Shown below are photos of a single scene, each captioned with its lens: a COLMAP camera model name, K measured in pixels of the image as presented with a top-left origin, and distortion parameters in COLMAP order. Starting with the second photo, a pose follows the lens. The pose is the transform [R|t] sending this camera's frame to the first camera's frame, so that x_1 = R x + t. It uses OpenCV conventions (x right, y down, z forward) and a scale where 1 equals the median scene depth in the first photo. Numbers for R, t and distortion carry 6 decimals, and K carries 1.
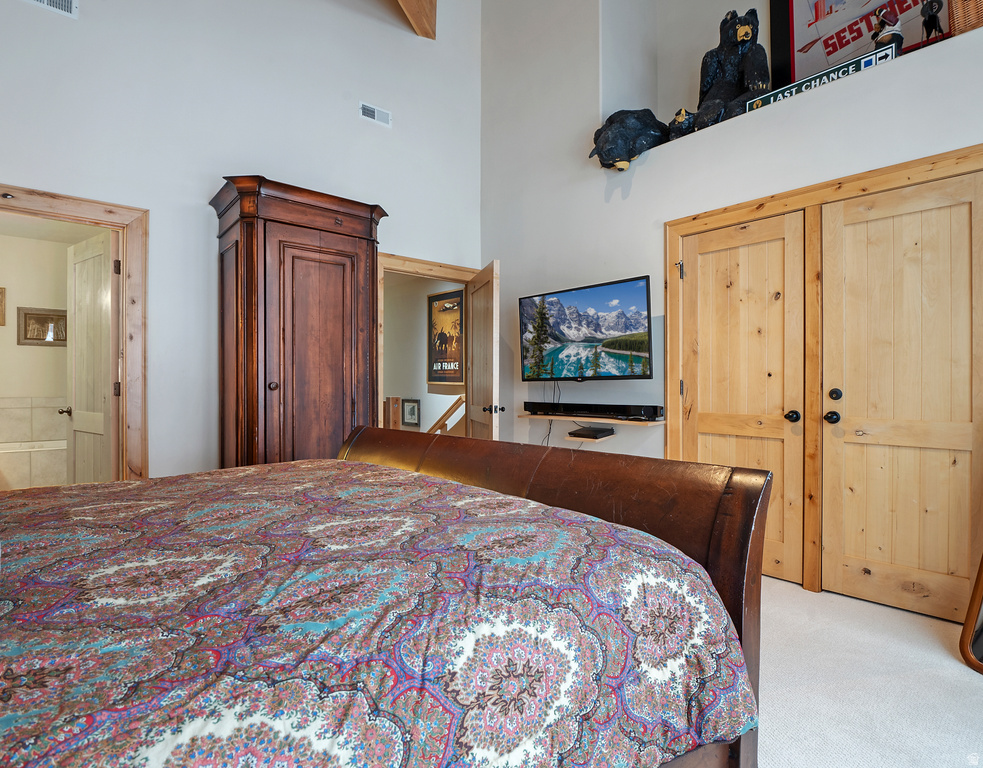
lens RADIAL K [[532.7, 0, 491.4], [0, 532.7, 381.4], [0, 0, 1]] dist [-0.011120, -0.010637]
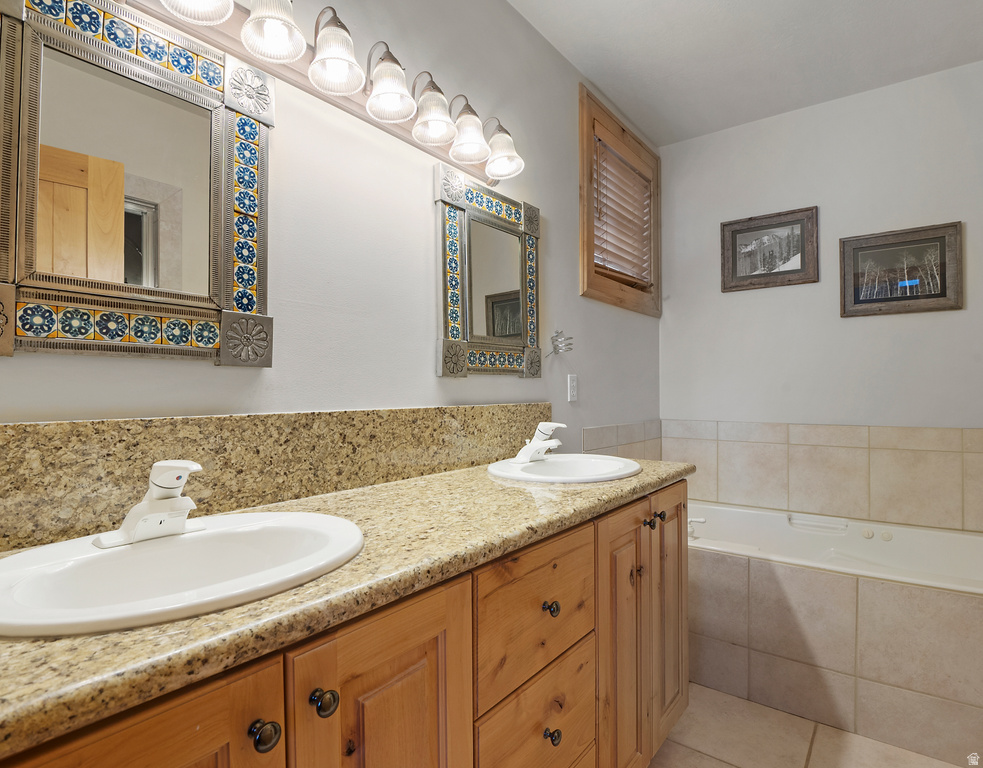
lens RADIAL K [[532.7, 0, 490.9], [0, 532.7, 384.8], [0, 0, 1]] dist [-0.011120, -0.010637]
pose [[0.205410, -0.004432, -0.978666, -0.489532], [-0.004273, 0.999976, -0.005426, -0.002668], [0.978667, 0.005296, 0.205386, 0.579109]]
